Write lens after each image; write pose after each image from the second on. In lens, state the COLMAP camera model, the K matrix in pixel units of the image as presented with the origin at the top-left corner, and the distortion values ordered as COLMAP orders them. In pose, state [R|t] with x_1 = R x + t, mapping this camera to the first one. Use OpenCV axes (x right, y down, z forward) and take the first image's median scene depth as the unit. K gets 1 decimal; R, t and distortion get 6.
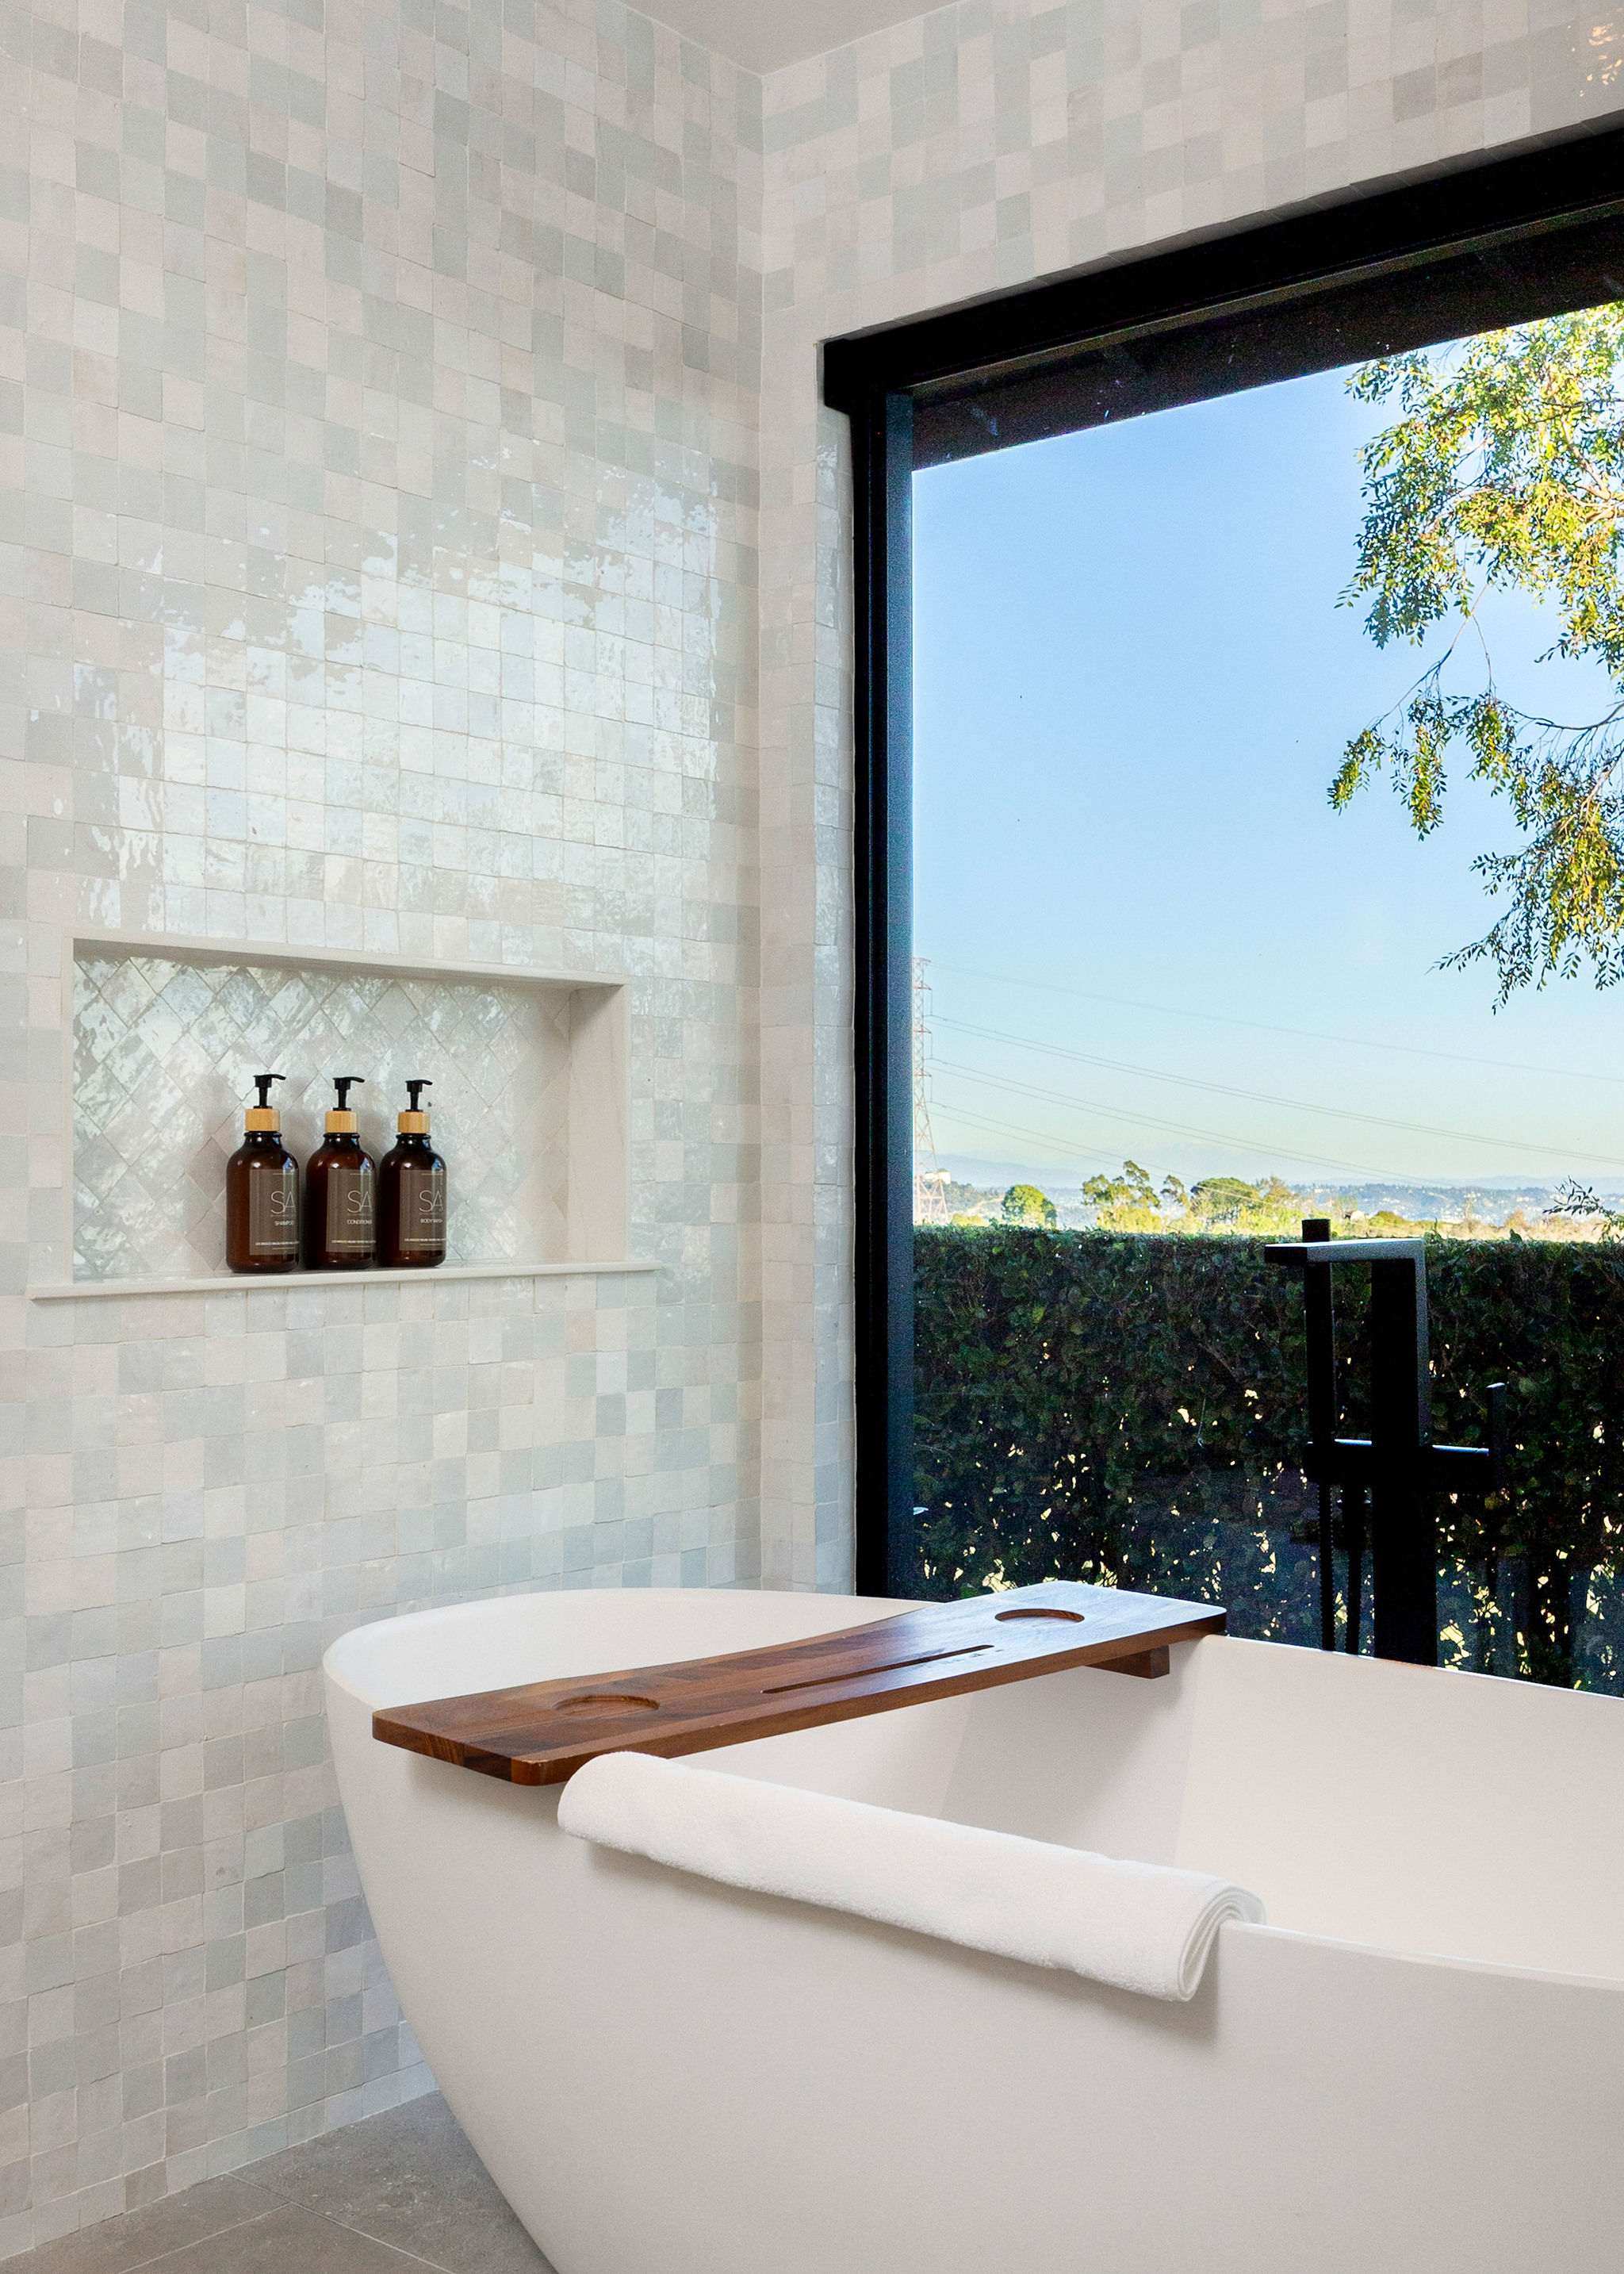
lens RADIAL K [[2447.9, 0, 835.8], [0, 2447.9, 1140.6], [0, 0, 1]] dist [0.015108, 0.000000]
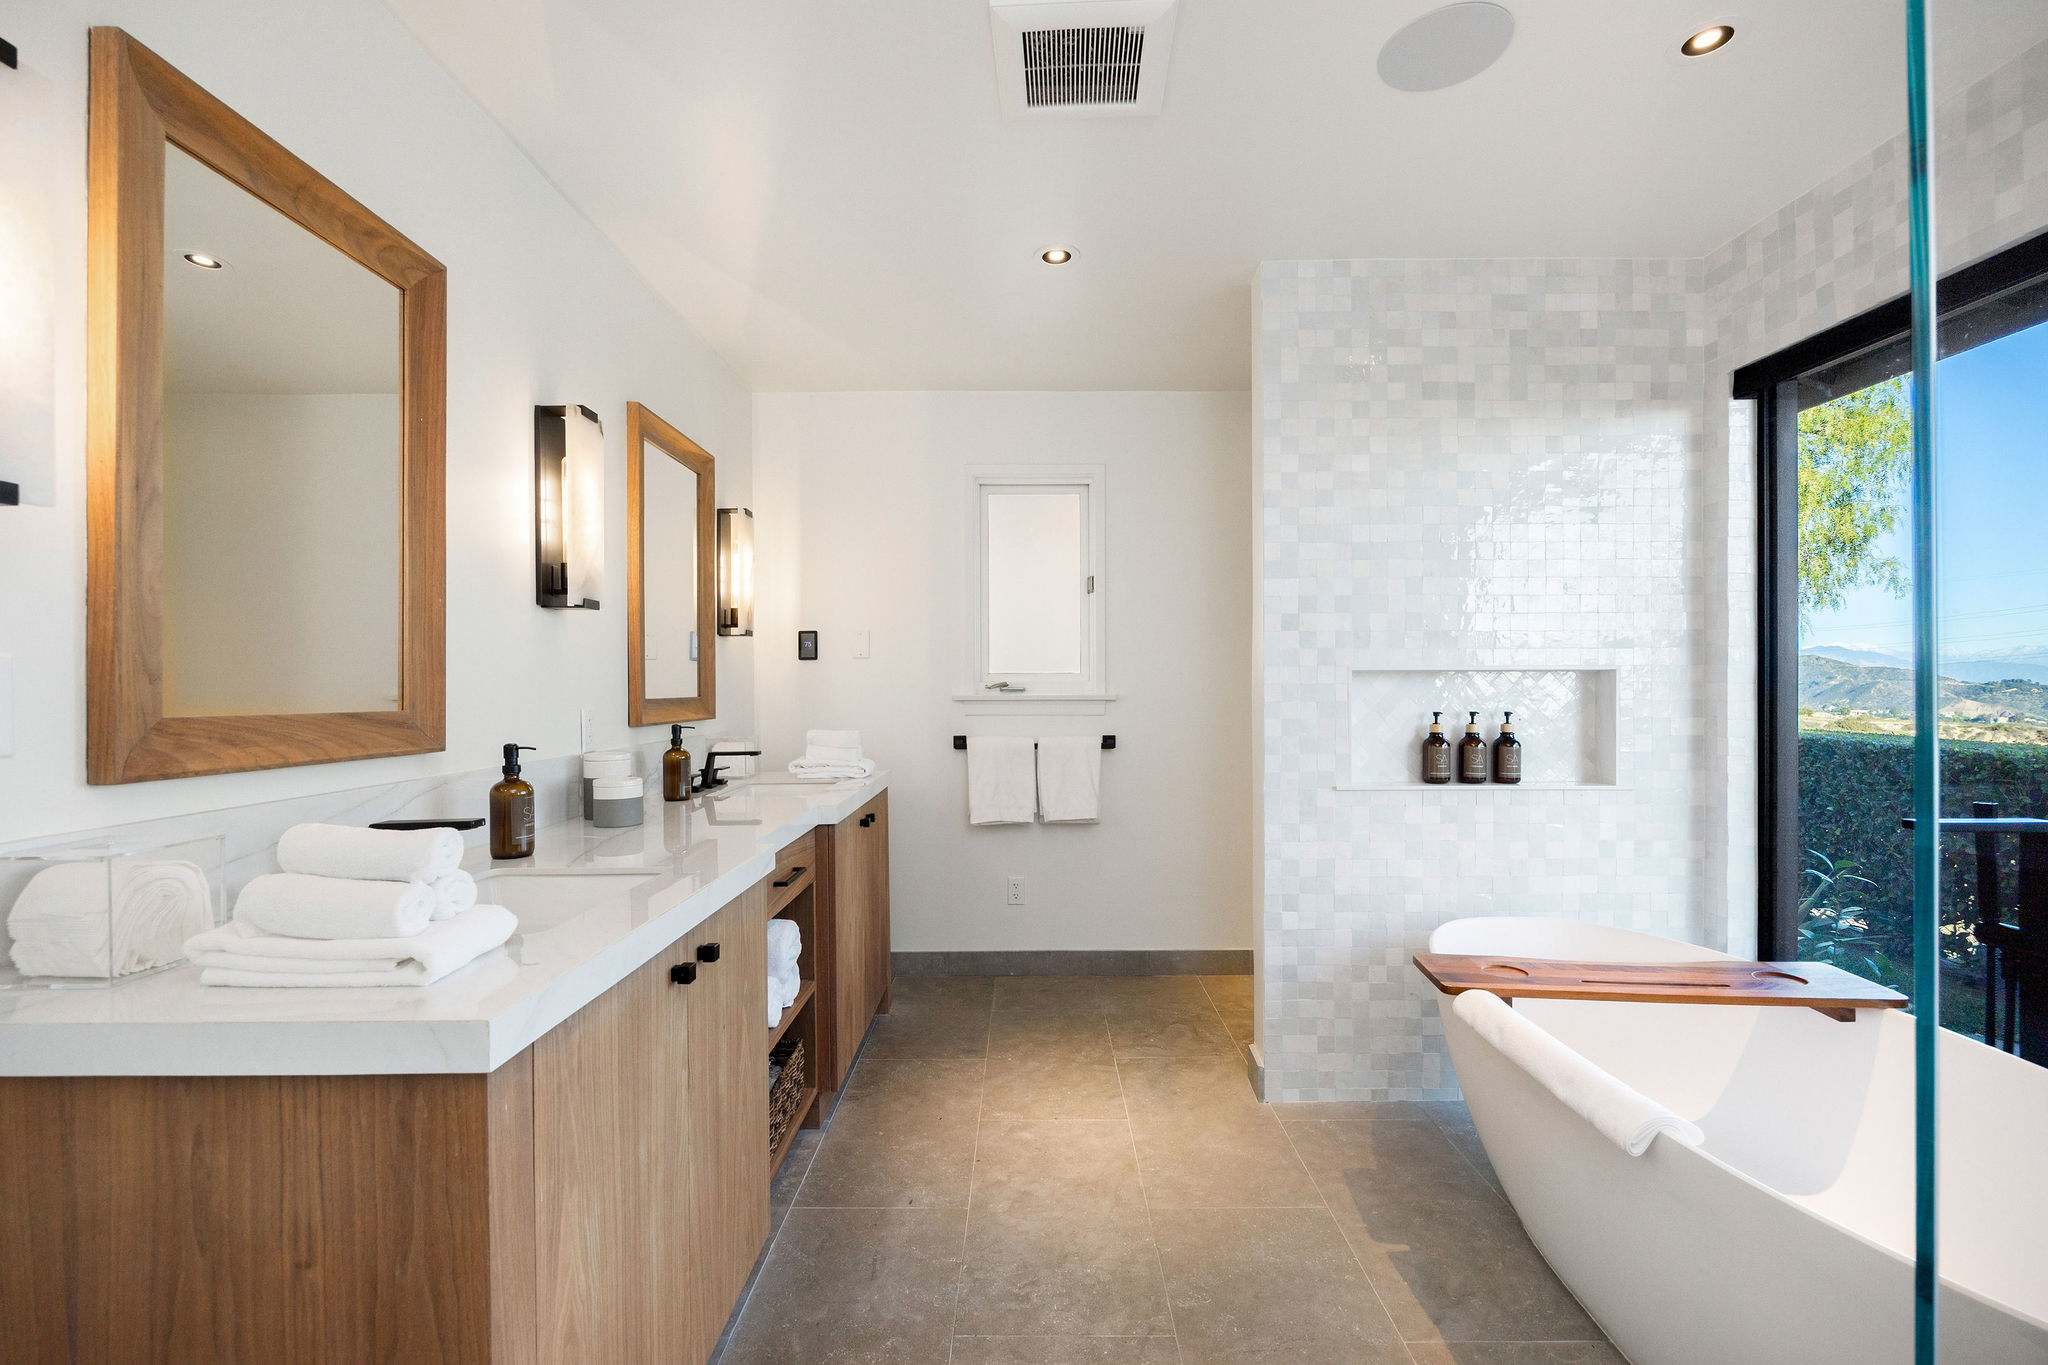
lens RADIAL K [[893.2, 0, 1015.6], [0, 893.2, 683.3], [0, 0, 1]] dist [-0.012094, 0.000930]
pose [[0.623068, -0.003528, -0.782160, 0.241713], [0.010992, 0.999931, 0.004247, -0.064395], [0.782091, -0.011244, 0.623063, 0.002493]]
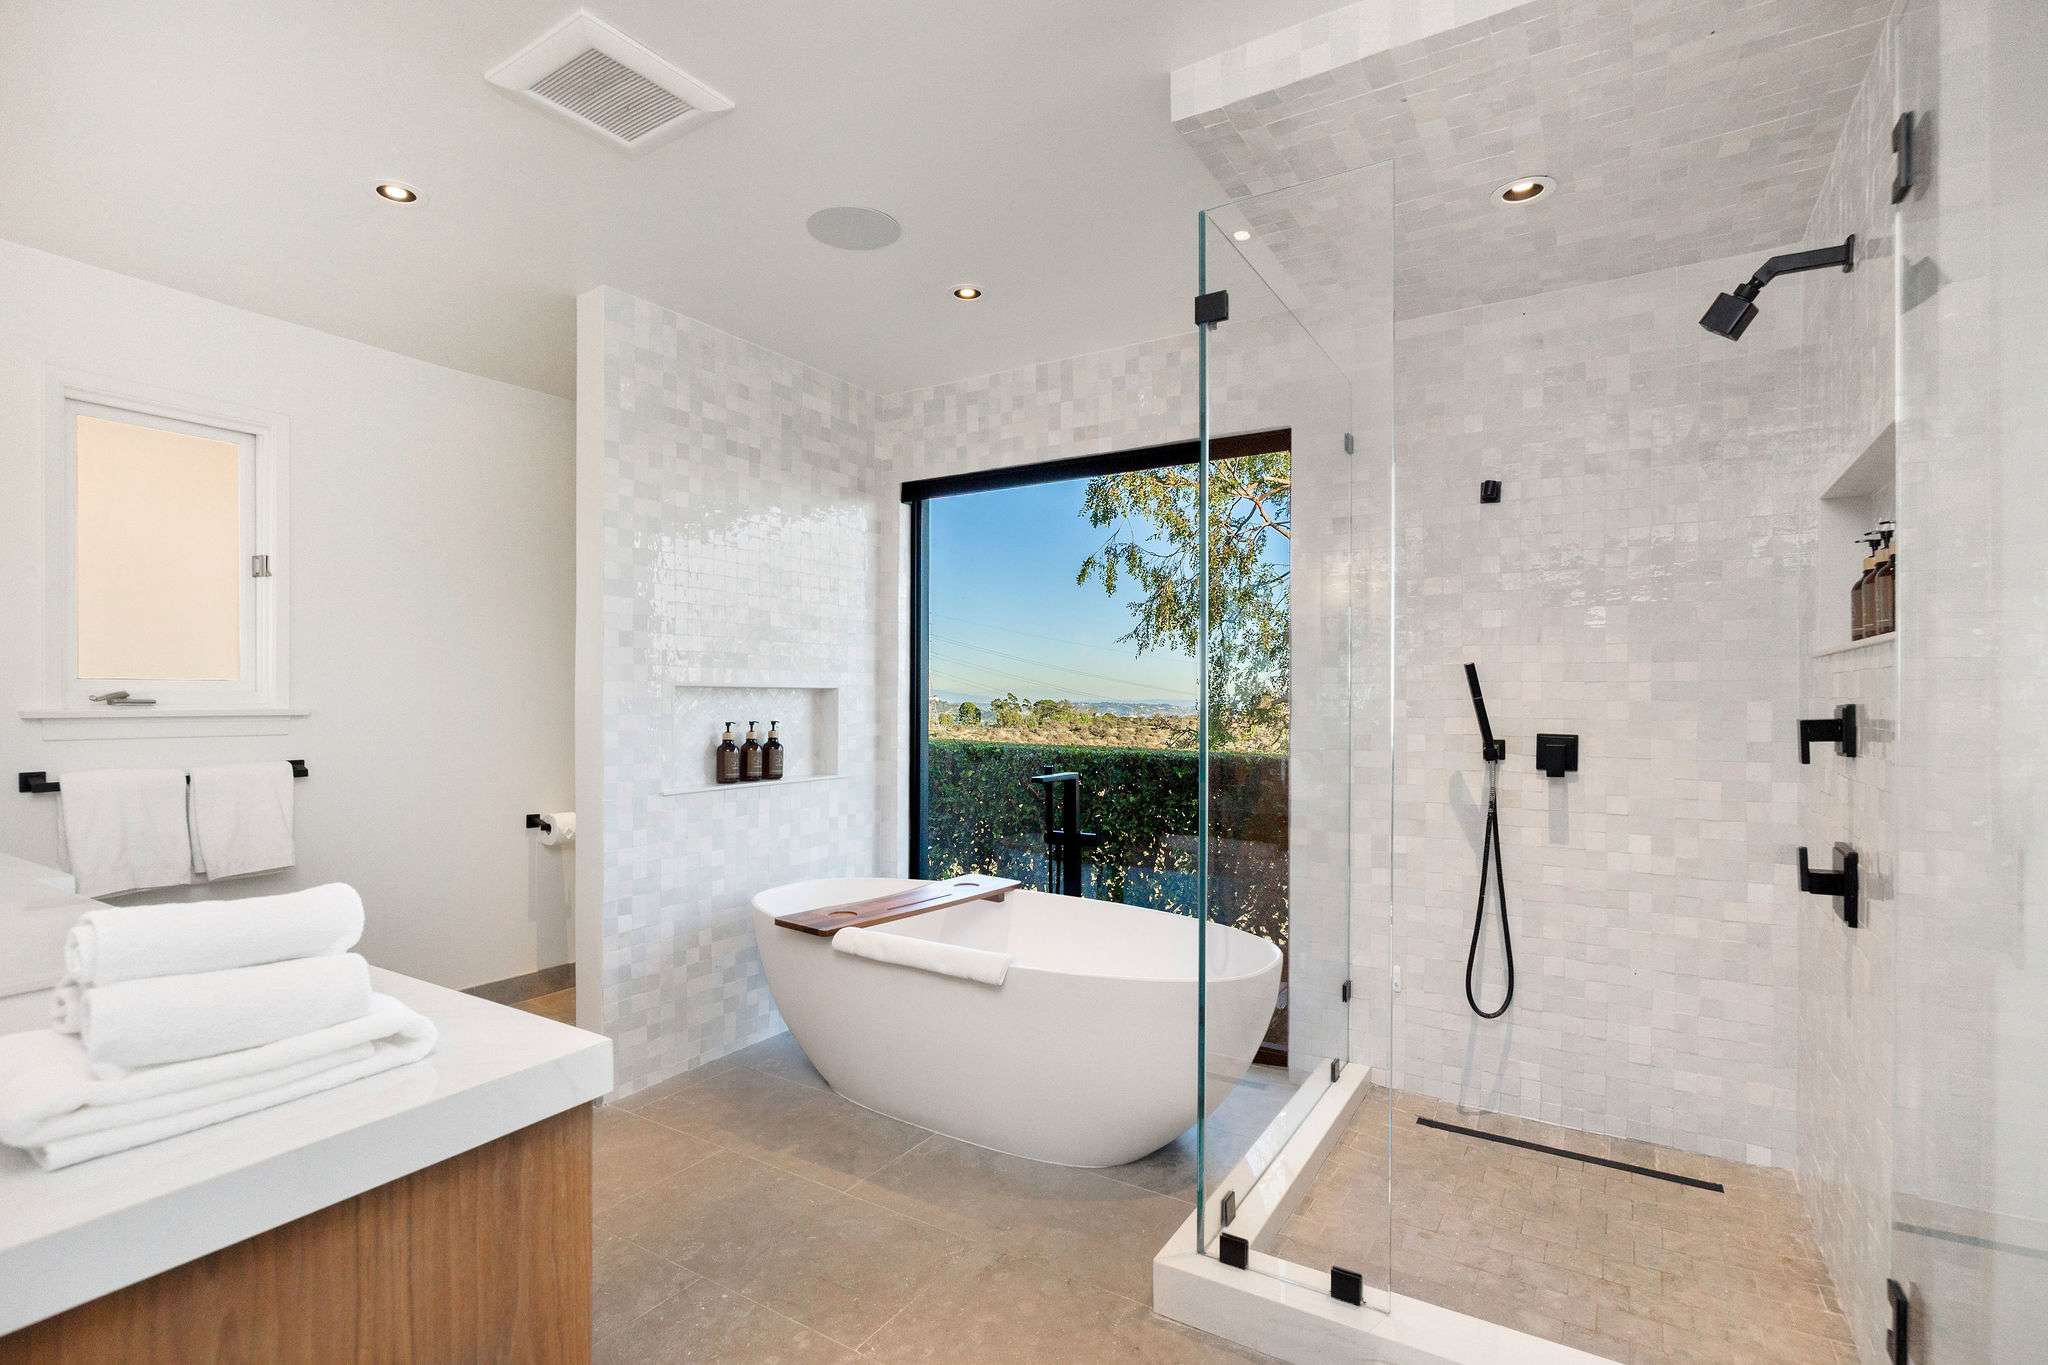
lens RADIAL K [[970.5, 0, 1024.1], [0, 970.5, 692.2], [0, 0, 1]] dist [-0.013089, 0.001422]
pose [[0.990980, 0.005626, 0.133892, -0.016693], [-0.006491, 0.999961, 0.006026, -0.071974], [-0.133853, -0.006841, 0.990978, -0.302058]]
